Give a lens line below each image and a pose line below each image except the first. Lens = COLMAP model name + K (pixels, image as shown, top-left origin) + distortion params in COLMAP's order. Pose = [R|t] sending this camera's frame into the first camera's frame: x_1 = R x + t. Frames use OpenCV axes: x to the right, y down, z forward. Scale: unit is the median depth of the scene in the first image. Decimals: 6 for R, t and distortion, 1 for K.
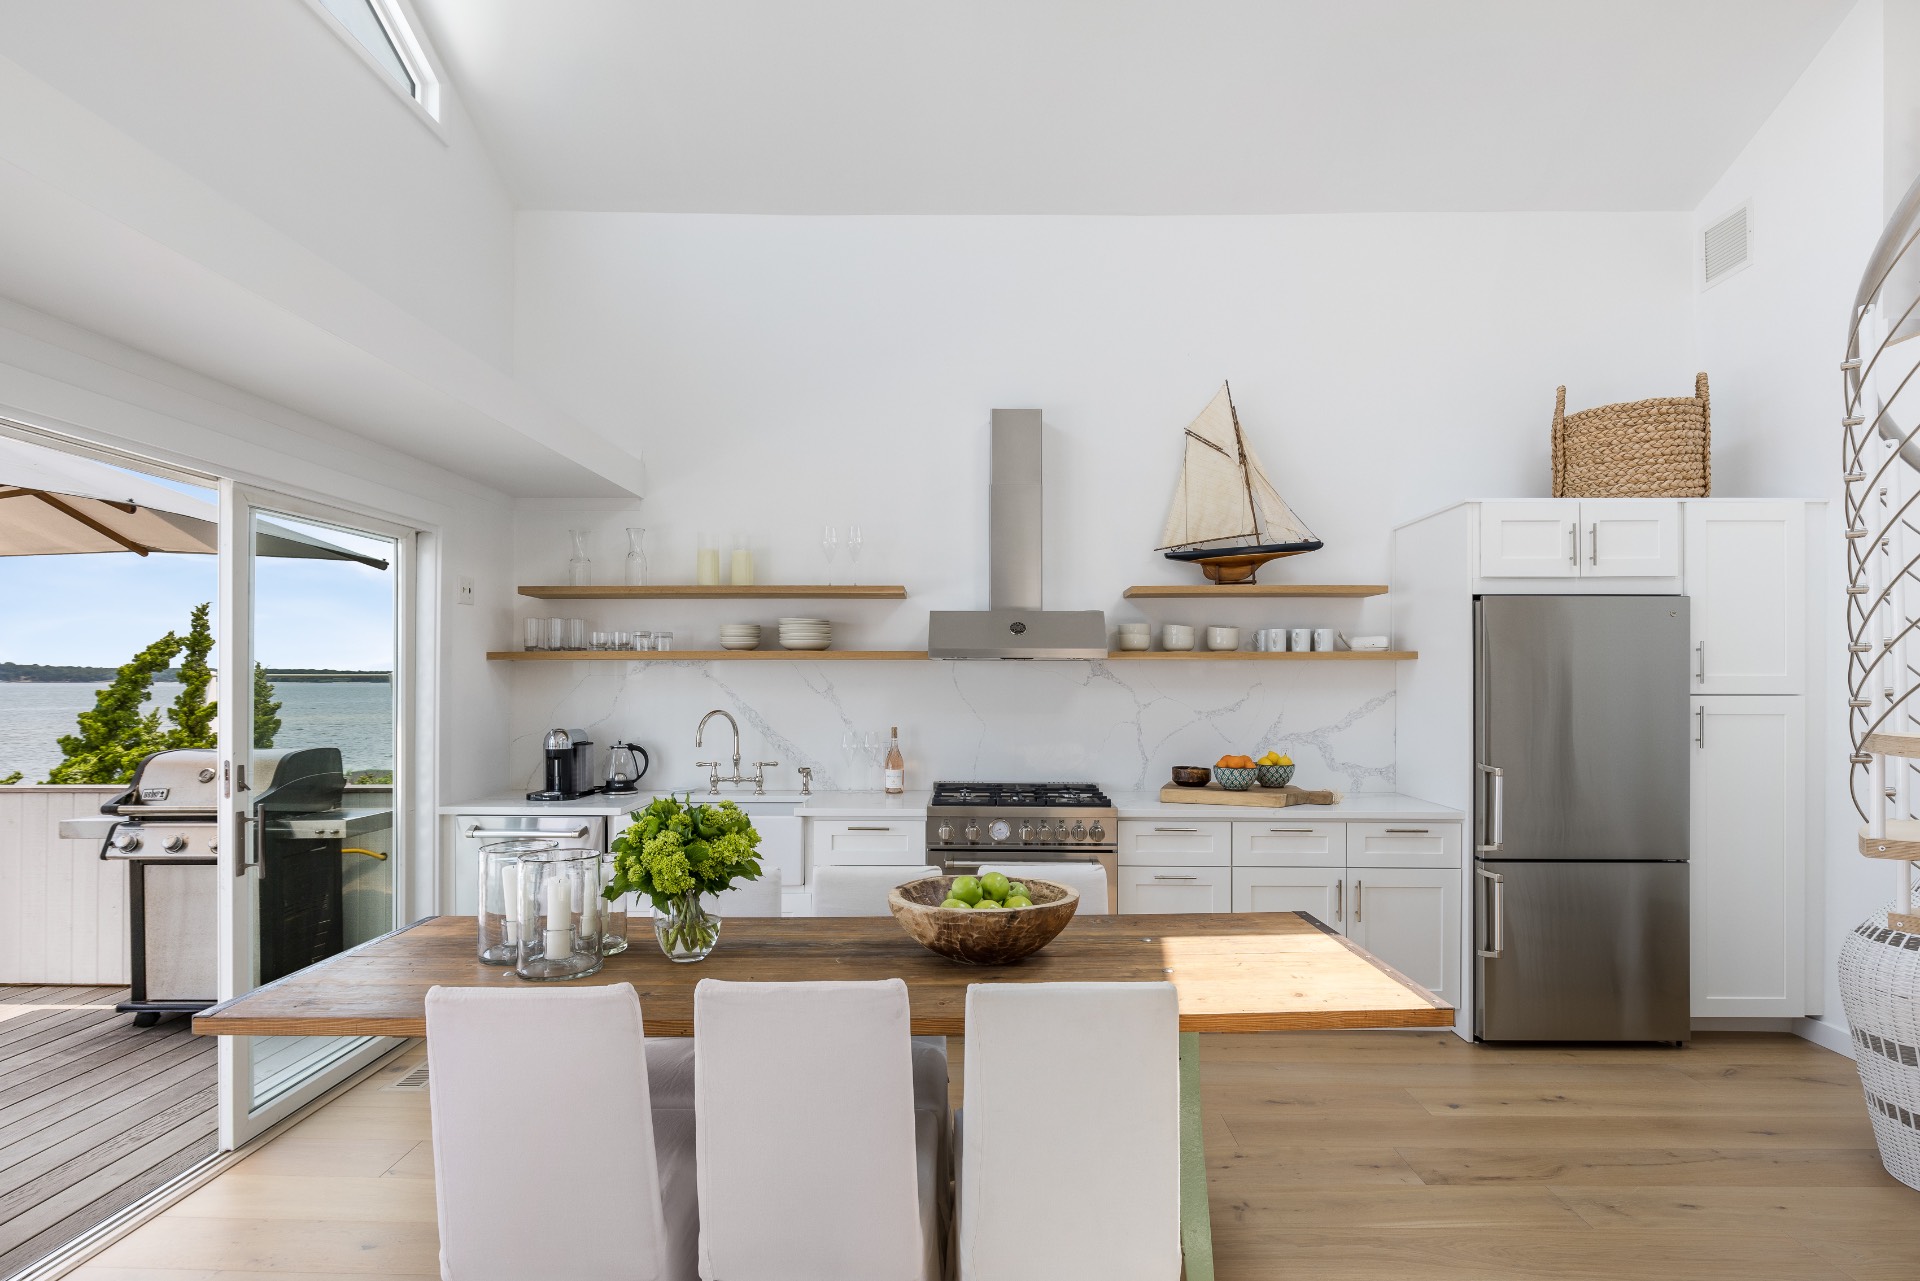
lens RADIAL K [[986.6, 0, 981.2], [0, 986.6, 673.6], [0, 0, 1]] dist [0.004950, 0.000580]
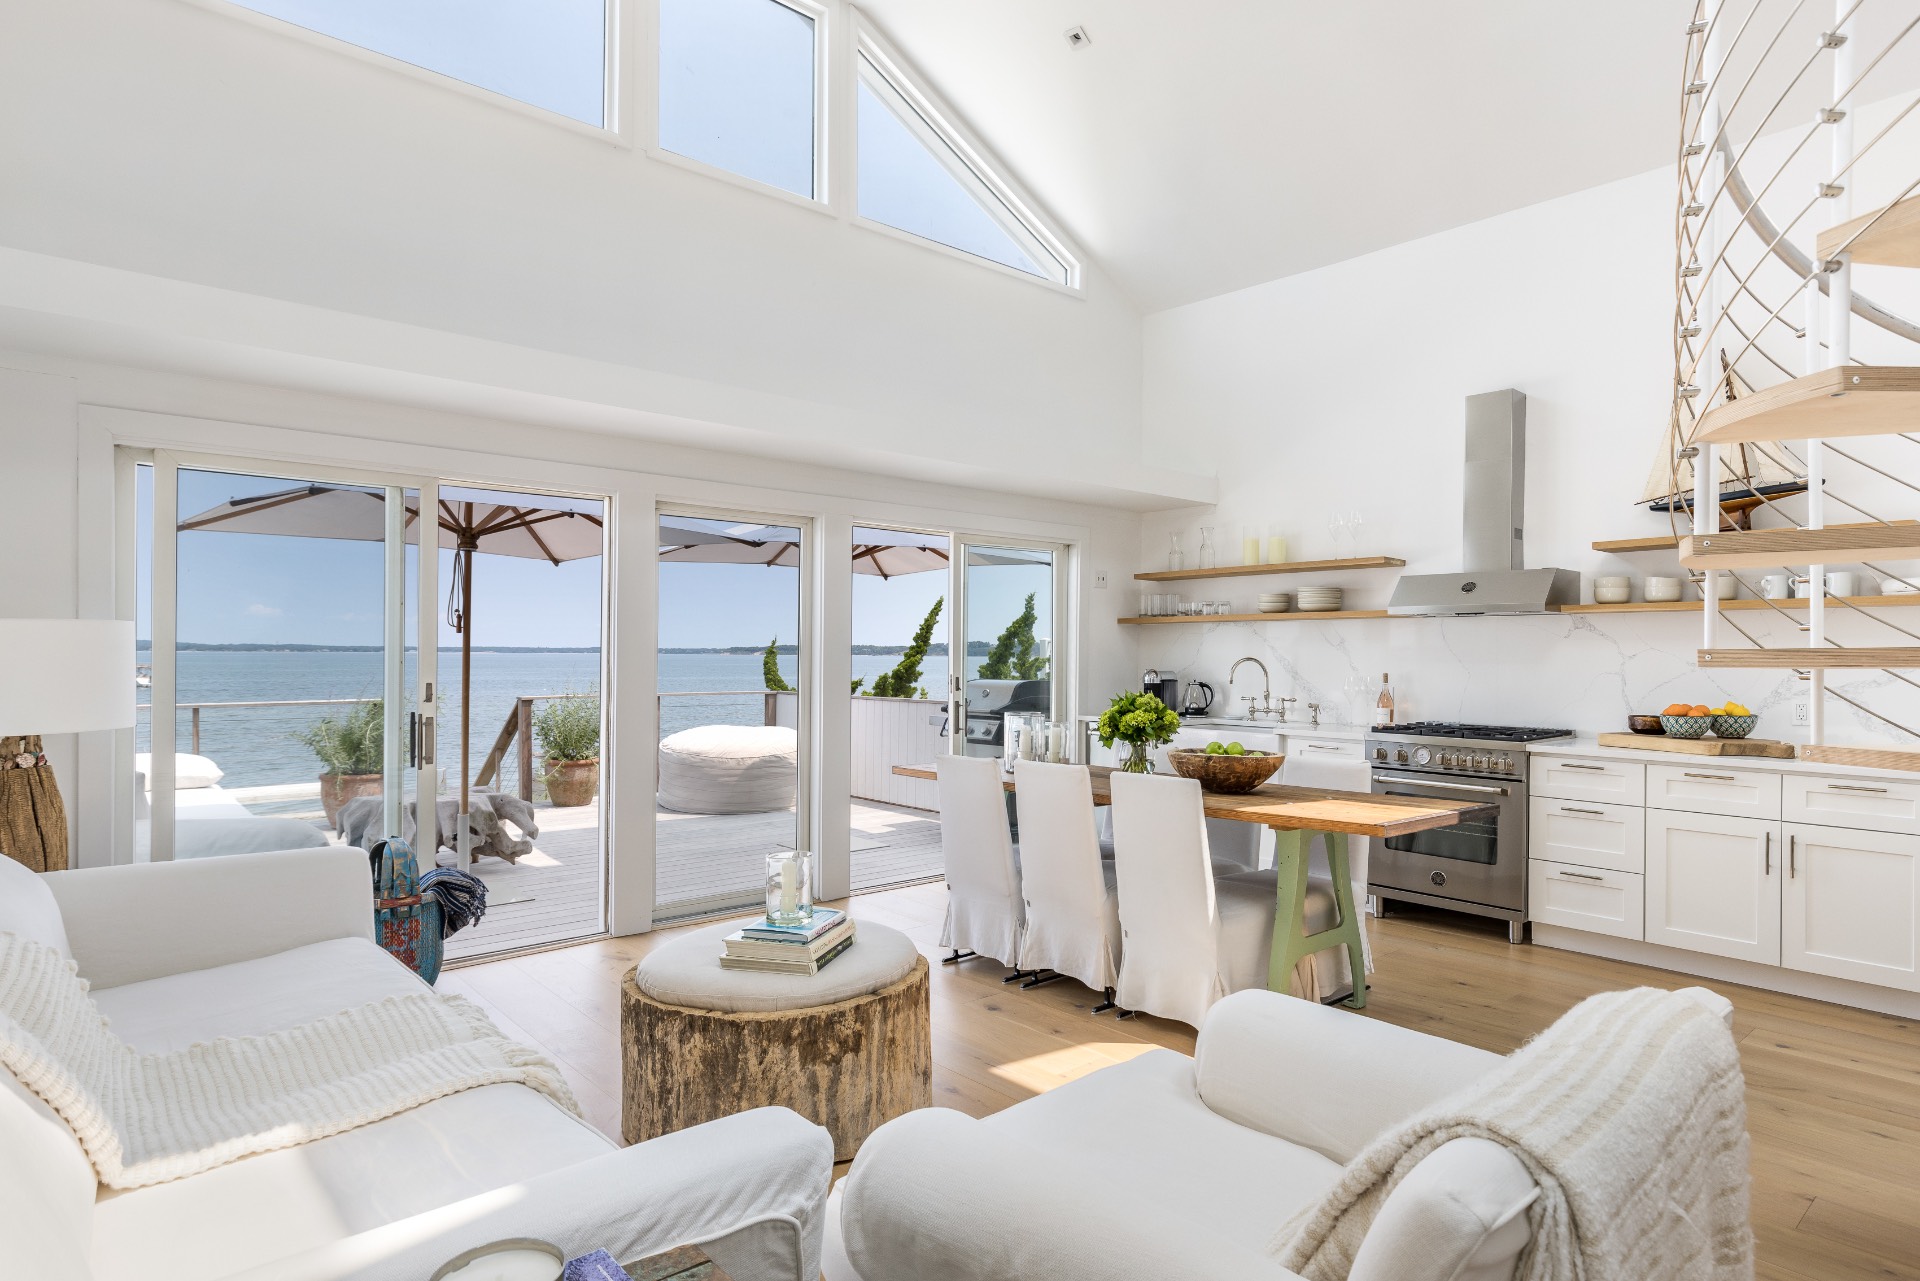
lens RADIAL K [[1051.8, 0, 956.7], [0, 1051.8, 650.2], [0, 0, 1]] dist [0.000522, -0.001174]
pose [[0.662329, 0.000187, -0.749213, 0.535050], [-0.000643, 1.000000, -0.000319, 0.026961], [0.749213, 0.000693, 0.662329, -0.248197]]
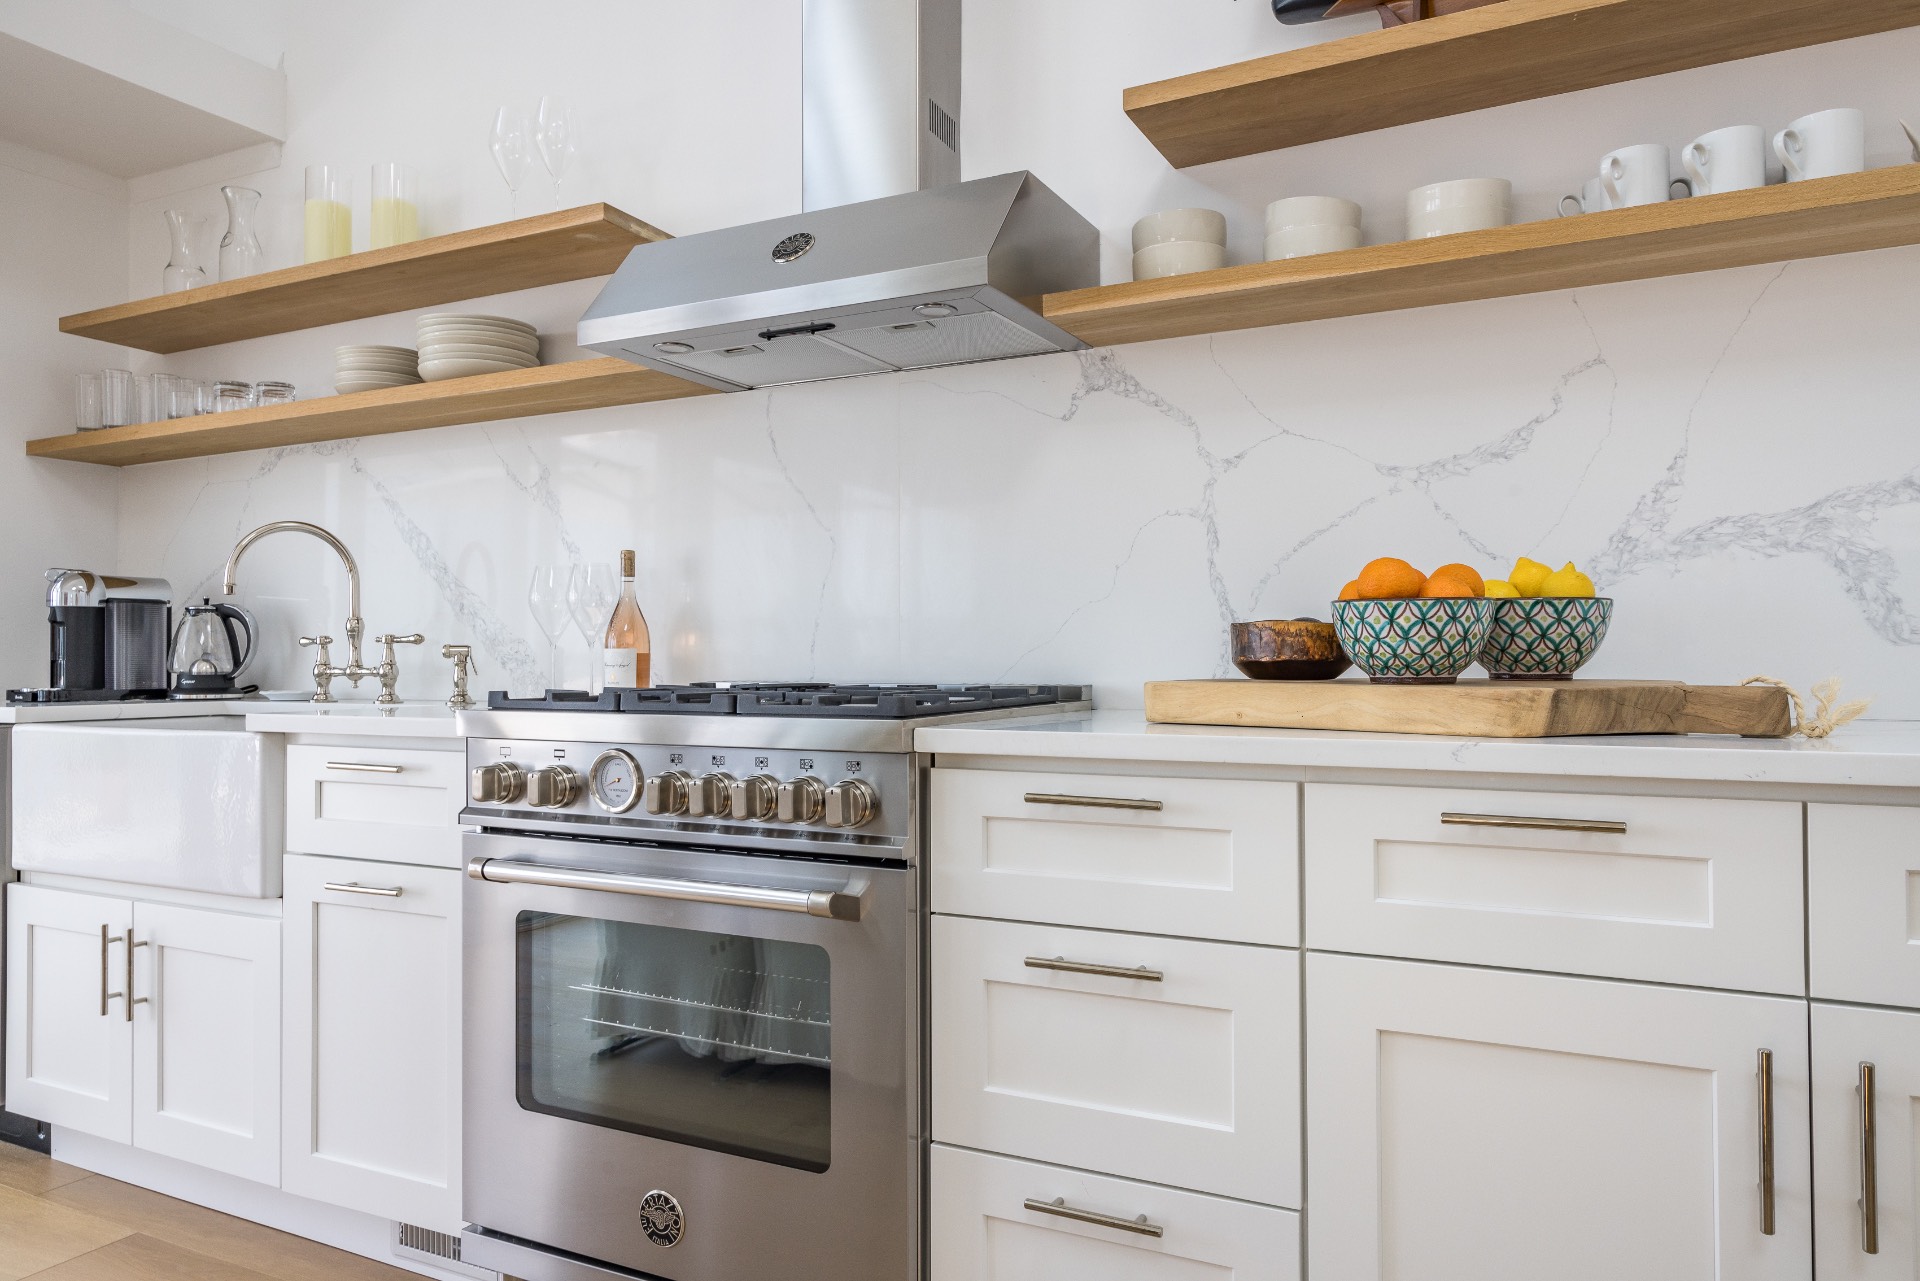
lens RADIAL K [[1310.5, 0, 939.5], [0, 1310.5, 633.9], [0, 0, 1]] dist [0.002991, -0.000931]
pose [[0.891194, -0.015148, -0.453369, 0.291171], [0.009004, 0.999836, -0.015706, 0.101374], [0.453532, 0.009915, 0.891185, 0.563241]]
